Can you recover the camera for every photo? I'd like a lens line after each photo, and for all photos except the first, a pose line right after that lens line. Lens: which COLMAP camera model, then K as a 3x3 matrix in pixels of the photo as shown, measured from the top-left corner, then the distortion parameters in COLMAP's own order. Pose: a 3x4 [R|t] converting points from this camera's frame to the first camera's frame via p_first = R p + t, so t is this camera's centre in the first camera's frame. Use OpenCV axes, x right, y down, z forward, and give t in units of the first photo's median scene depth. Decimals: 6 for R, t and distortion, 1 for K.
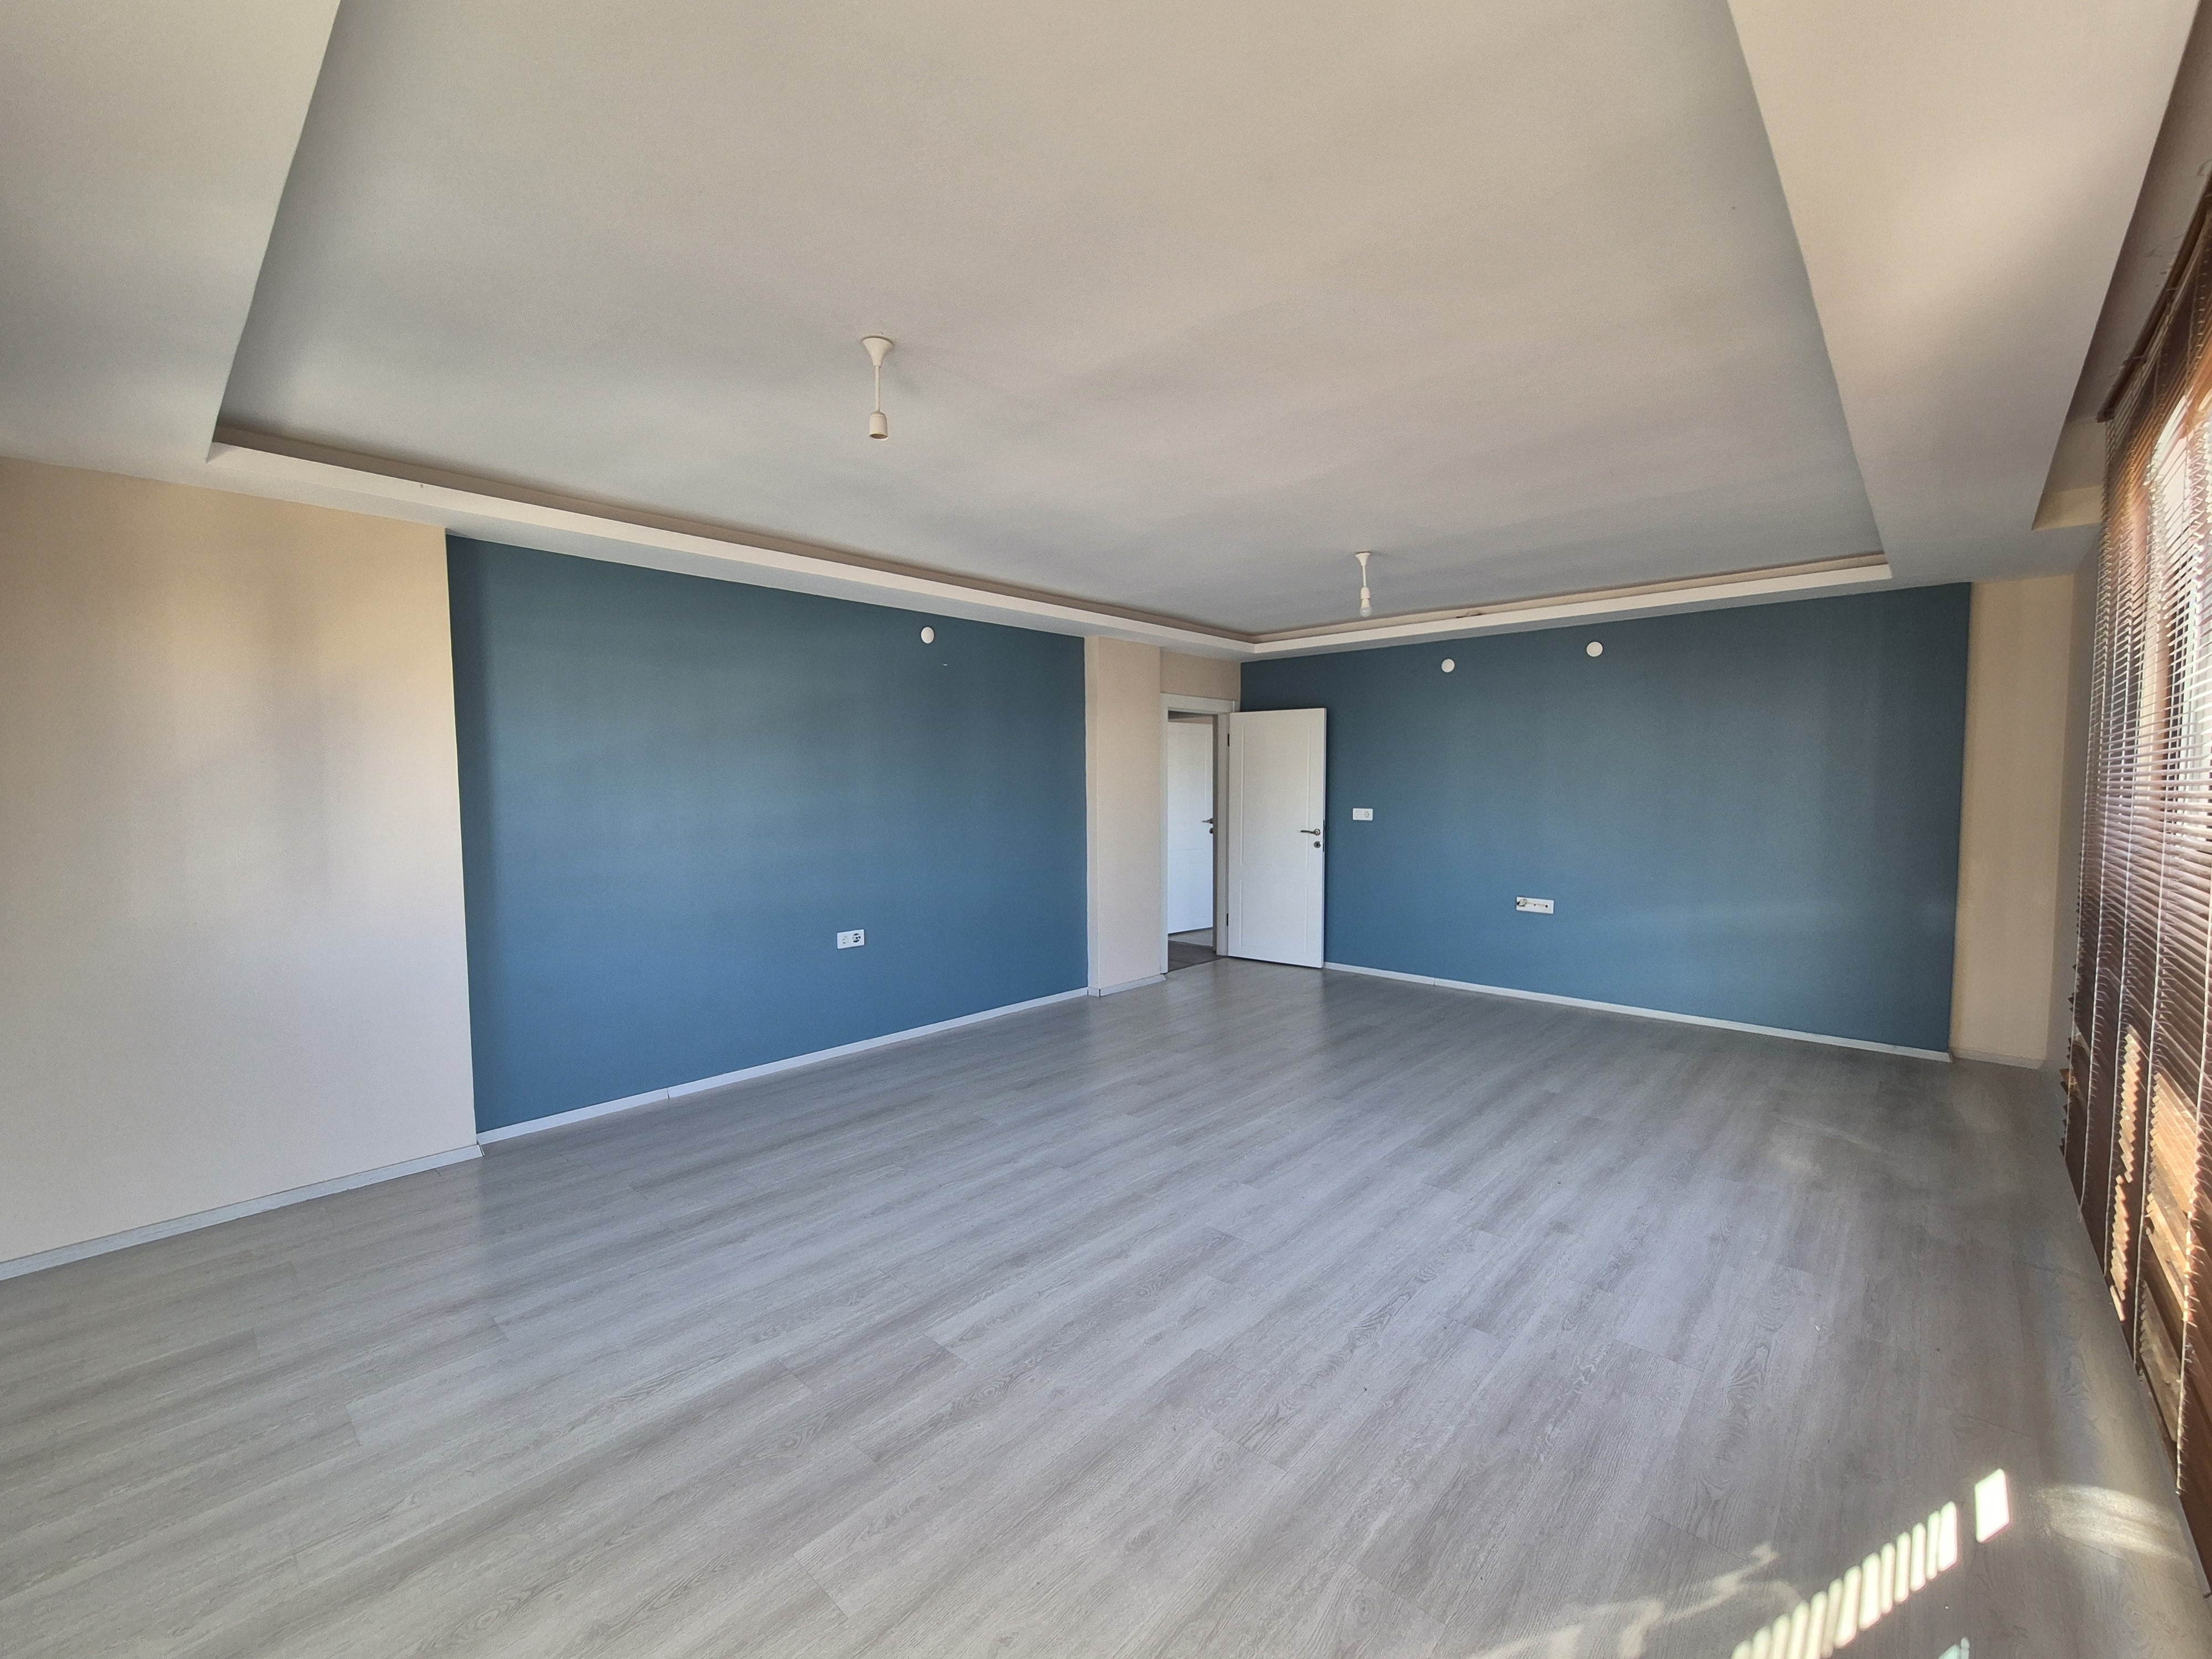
lens RADIAL K [[908.6, 0, 1105.2], [0, 908.6, 837.2], [0, 0, 1]] dist [-0.010999, 0.007596]
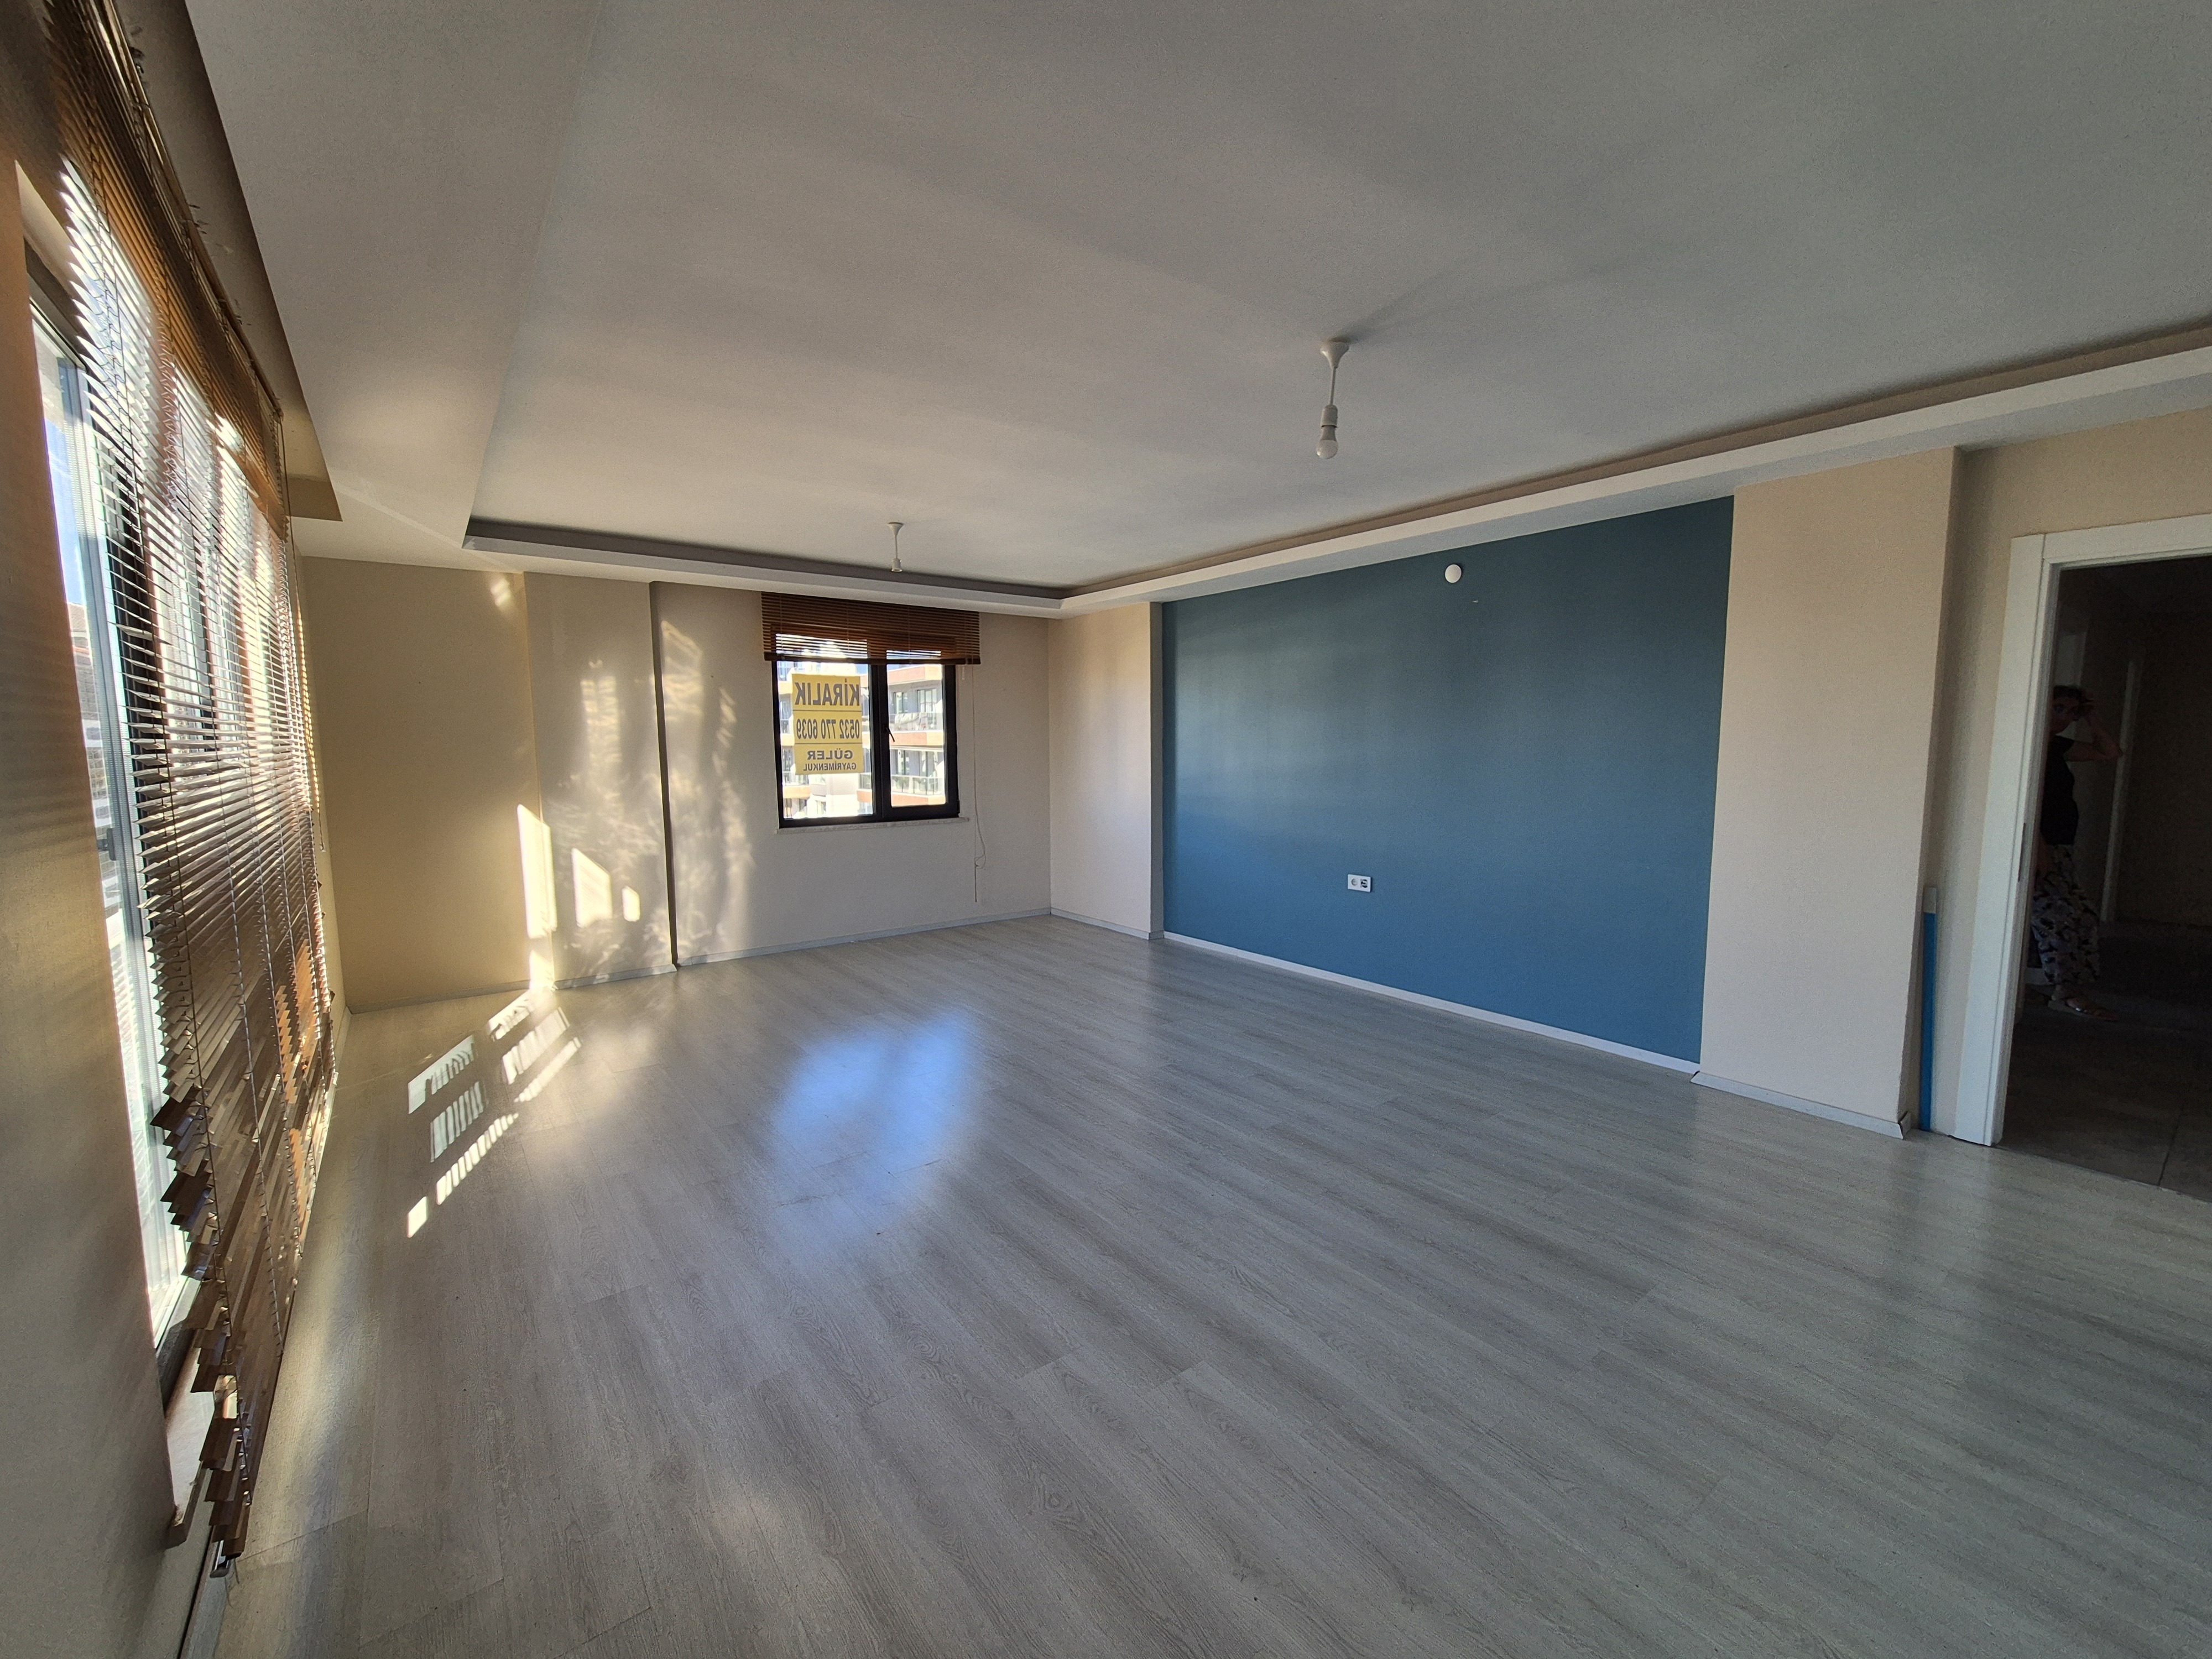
lens RADIAL K [[908.6, 0, 1105.2], [0, 908.6, 837.2], [0, 0, 1]] dist [-0.010999, 0.007596]
pose [[-0.167325, 0.112617, -0.979449, 1.066242], [-0.054511, 0.990878, 0.123244, -0.075747], [0.984394, 0.074013, -0.159660, 1.130923]]
